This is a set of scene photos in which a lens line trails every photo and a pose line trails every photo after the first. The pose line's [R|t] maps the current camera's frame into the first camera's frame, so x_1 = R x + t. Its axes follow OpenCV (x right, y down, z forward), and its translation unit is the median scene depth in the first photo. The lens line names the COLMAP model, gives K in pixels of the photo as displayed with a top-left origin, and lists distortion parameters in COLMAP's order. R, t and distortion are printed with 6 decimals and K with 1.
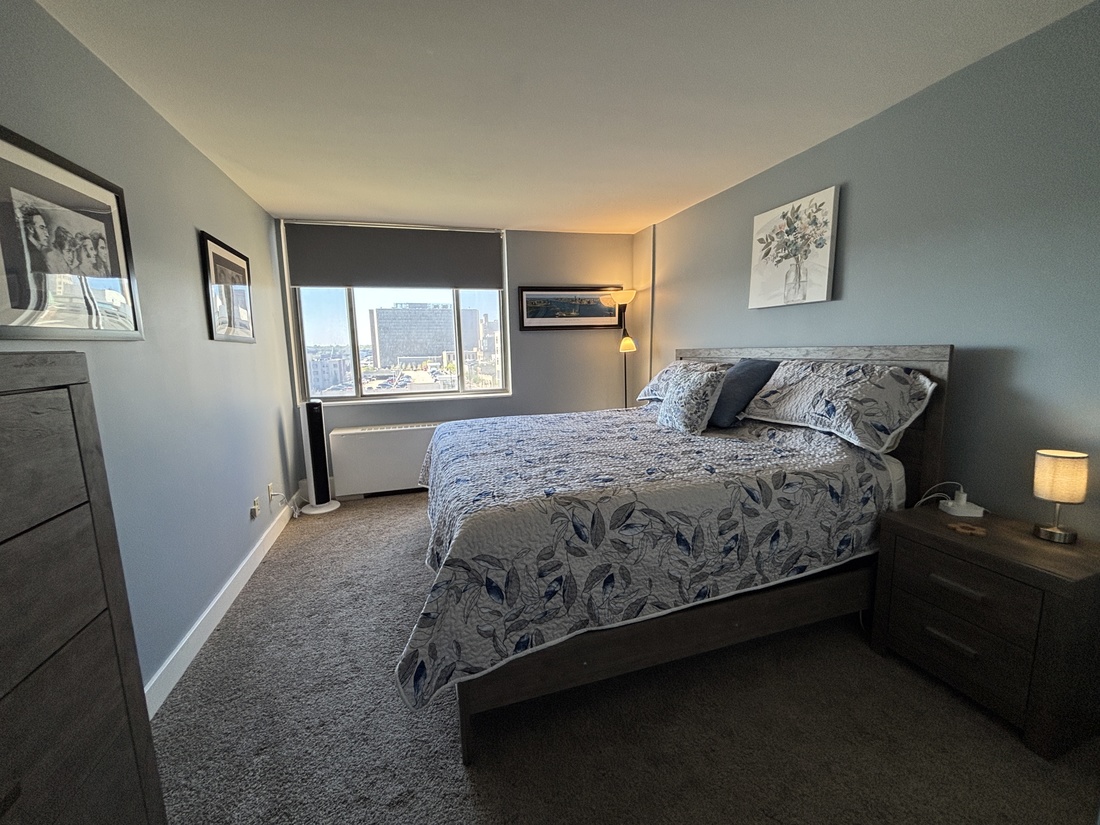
lens RADIAL K [[443.1, 0, 543.5], [0, 443.1, 409.9], [0, 0, 1]] dist [-0.000661, -0.000583]
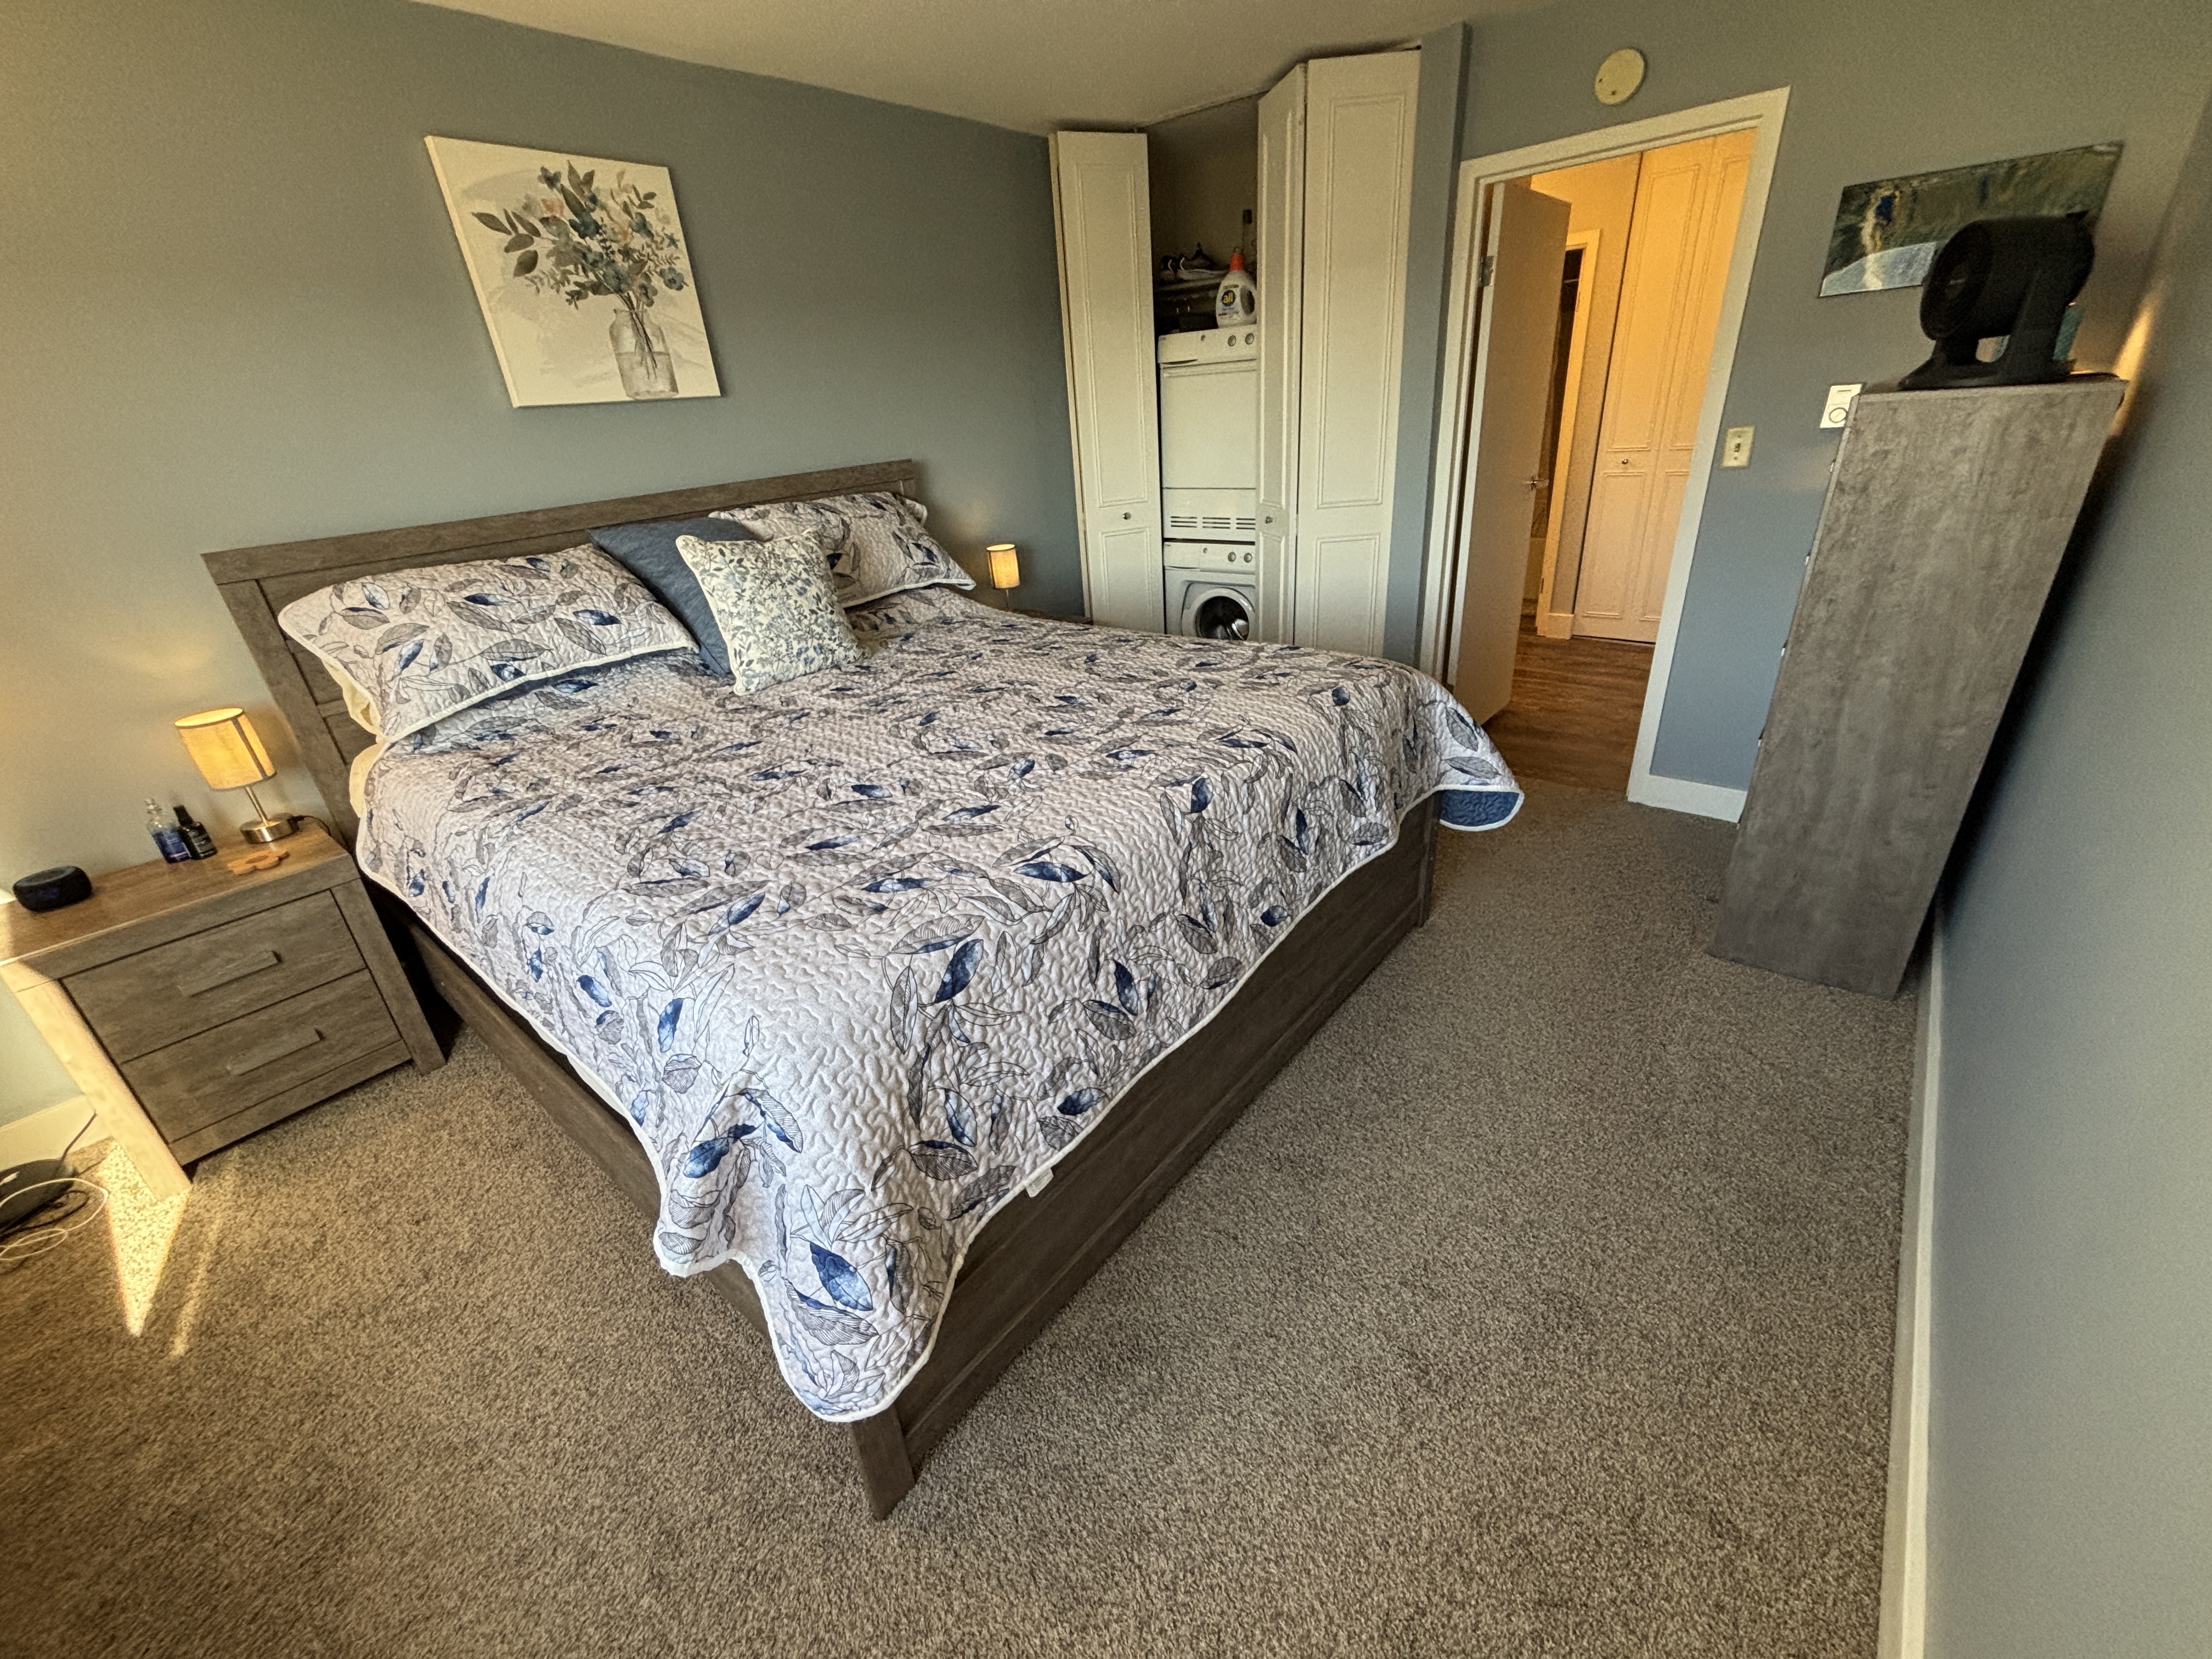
lens RADIAL K [[890.9, 0, 1095.4], [0, 890.9, 823.9], [0, 0, 1]] dist [-0.000661, -0.000583]
pose [[-0.550360, -0.299807, 0.779243, -0.656281], [0.205463, 0.855973, 0.474441, -0.209933], [-0.809252, 0.421219, -0.409494, 1.246859]]
